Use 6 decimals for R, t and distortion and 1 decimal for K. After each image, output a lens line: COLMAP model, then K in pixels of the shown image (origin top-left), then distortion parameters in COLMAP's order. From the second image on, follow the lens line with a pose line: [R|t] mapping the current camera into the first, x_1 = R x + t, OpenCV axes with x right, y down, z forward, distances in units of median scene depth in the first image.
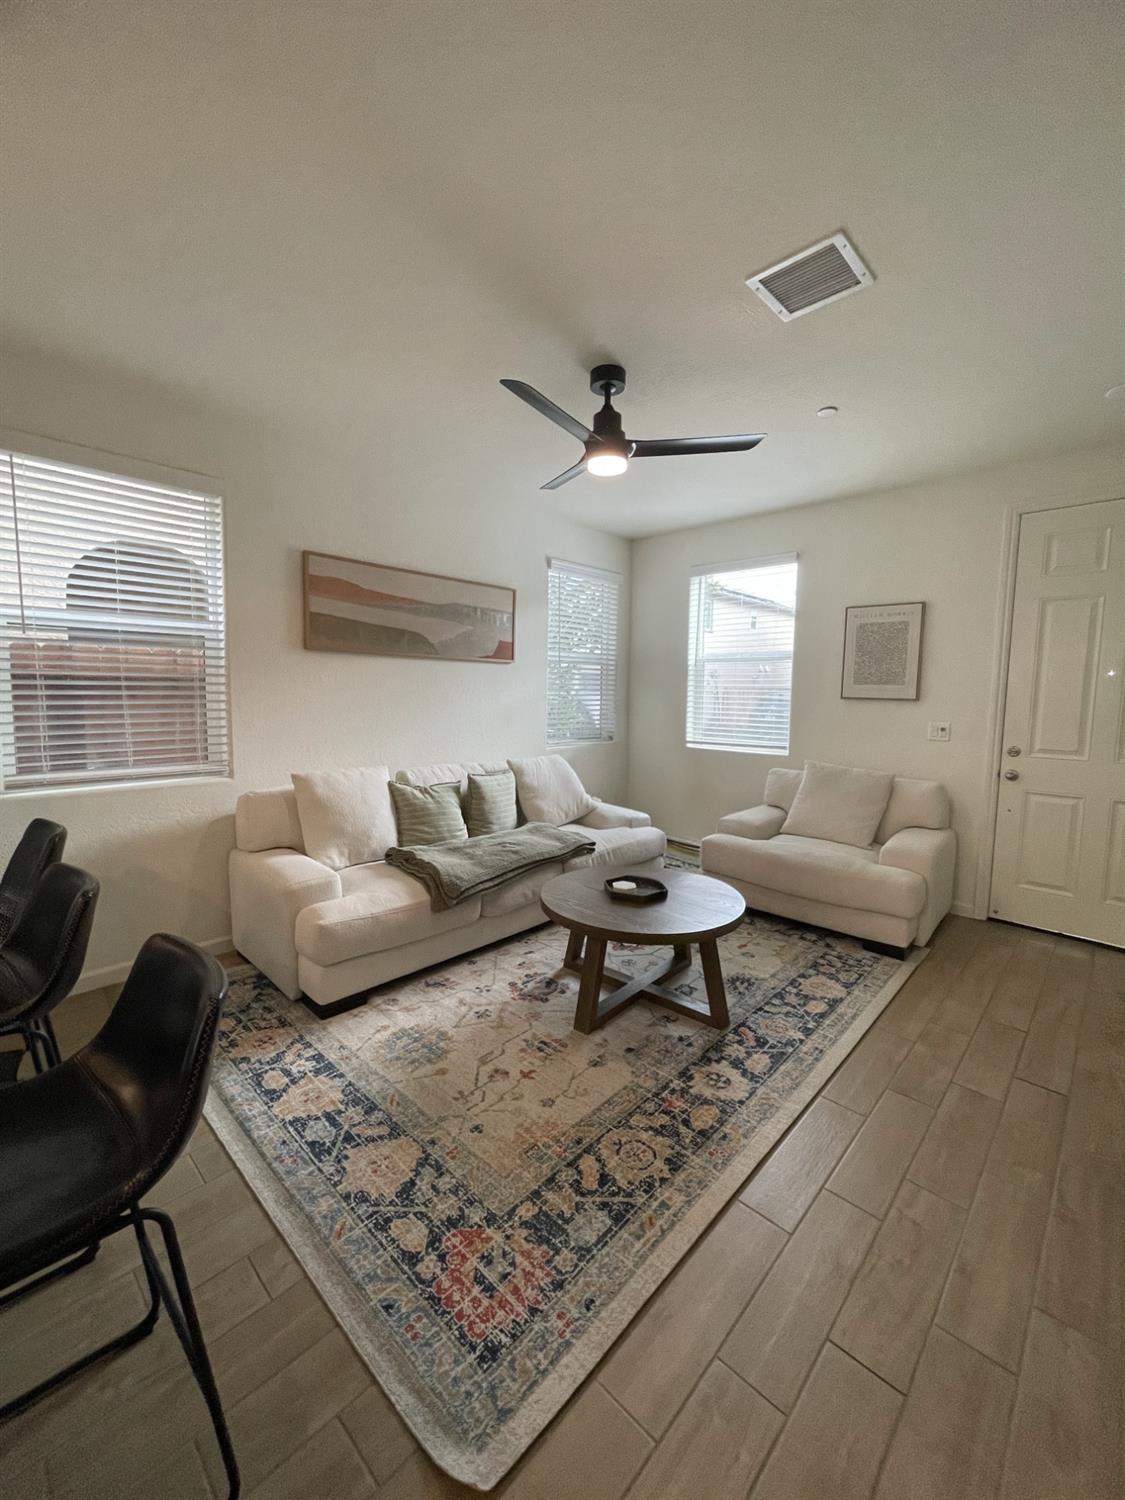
lens RADIAL K [[605.0, 0, 562.5], [0, 605.0, 750.0], [0, 0, 1]] dist [-0.005011, -0.000198]
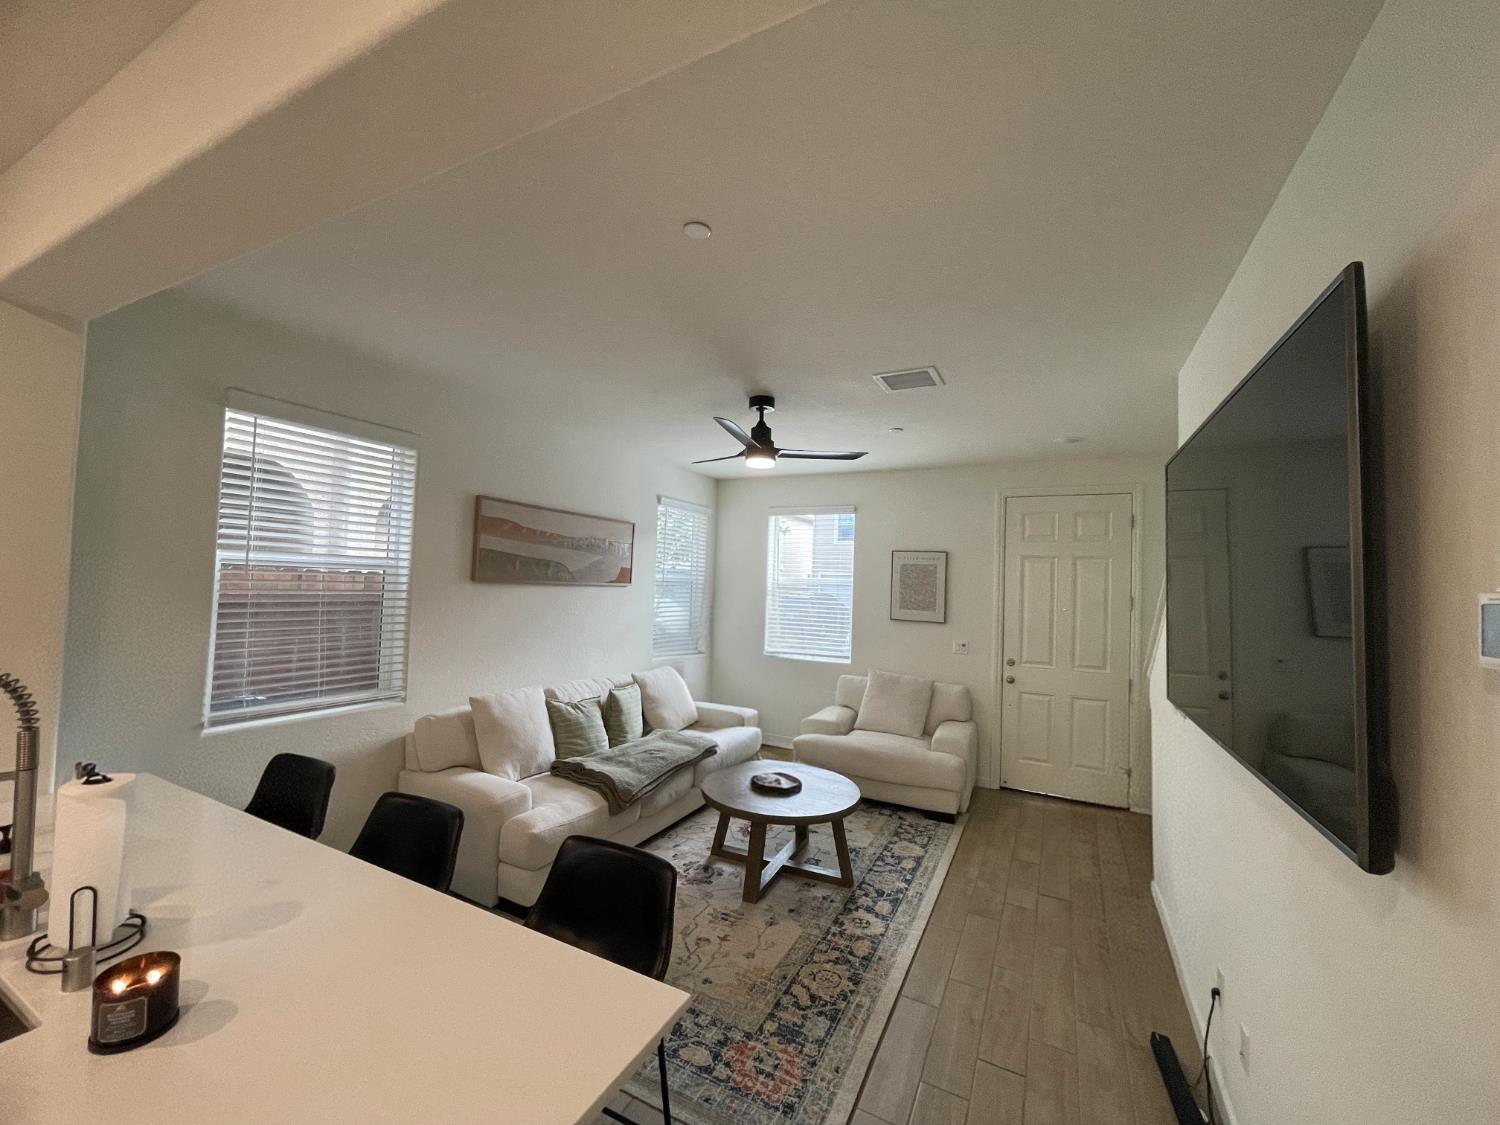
lens RADIAL K [[605.0, 0, 750.1], [0, 605.0, 567.8], [0, 0, 1]] dist [-0.005011, -0.000198]
pose [[0.959146, 0.029077, 0.281414, -0.300768], [0.004673, 0.992940, -0.118522, -0.068061], [-0.282874, 0.114995, 0.952239, -0.245702]]
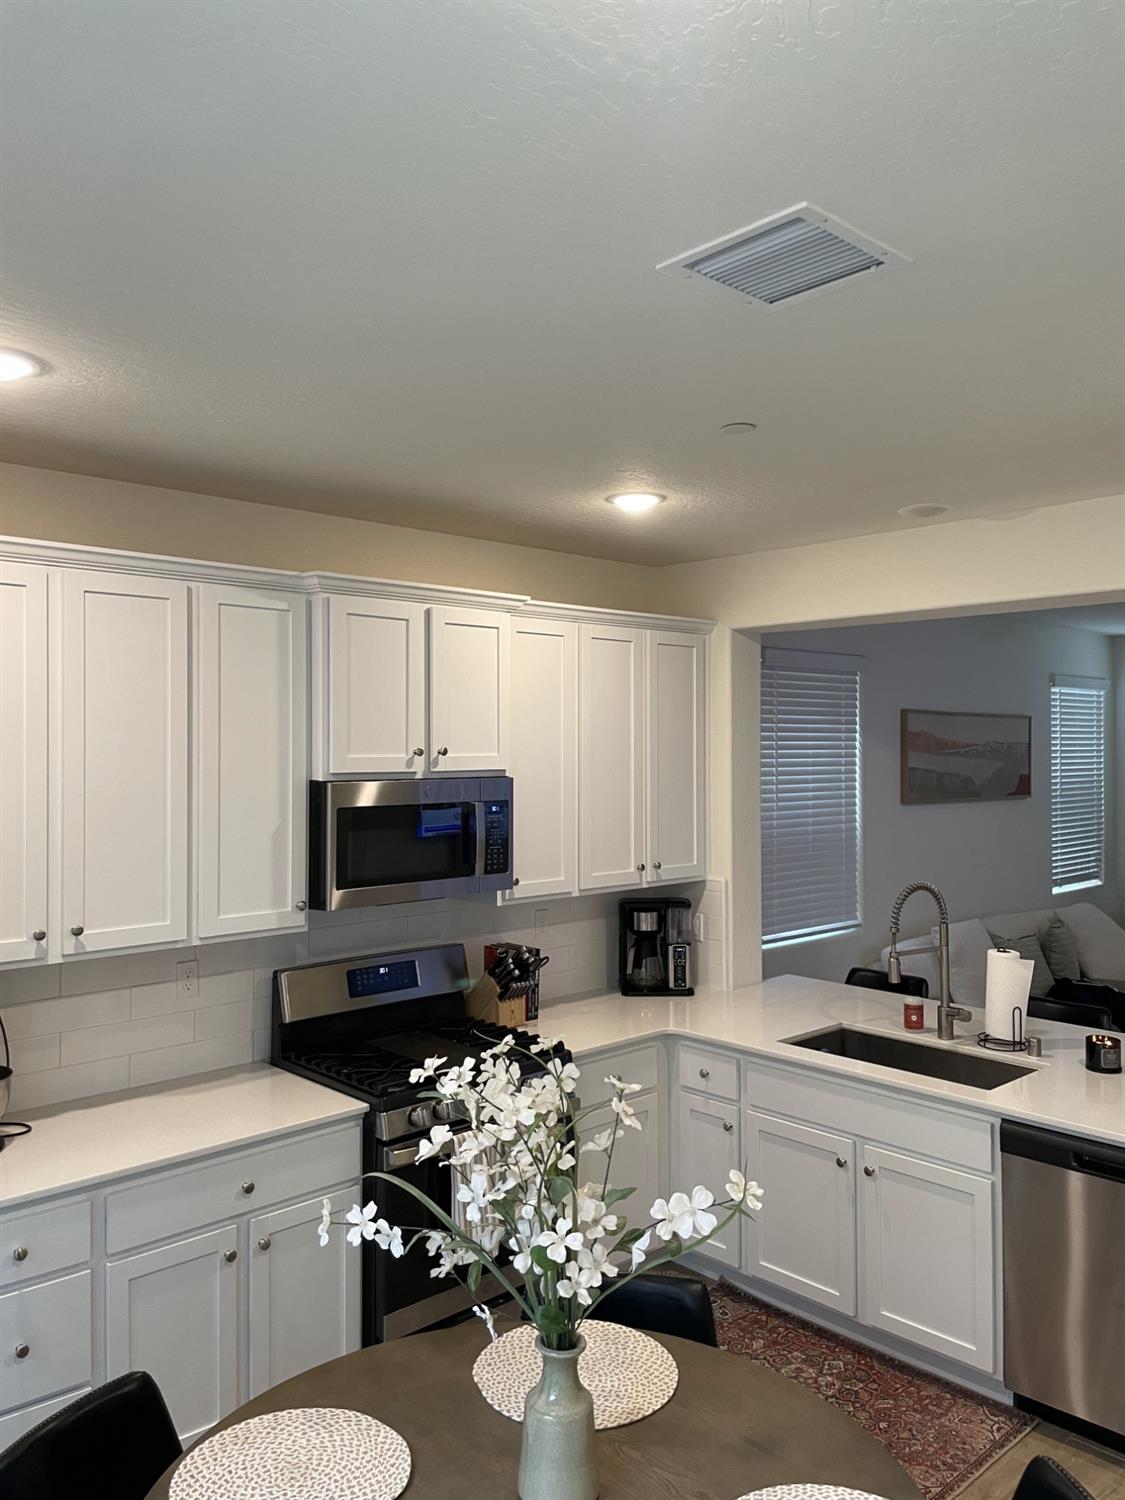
lens RADIAL K [[1134.4, 0, 562.5], [0, 1134.4, 750.0], [0, 0, 1]] dist [0.000804, 0.000114]
pose [[0.997781, -0.015014, -0.064861, -1.048667], [0.008499, 0.994993, -0.099579, -0.082881], [0.066031, 0.098807, 0.992913, -1.153876]]
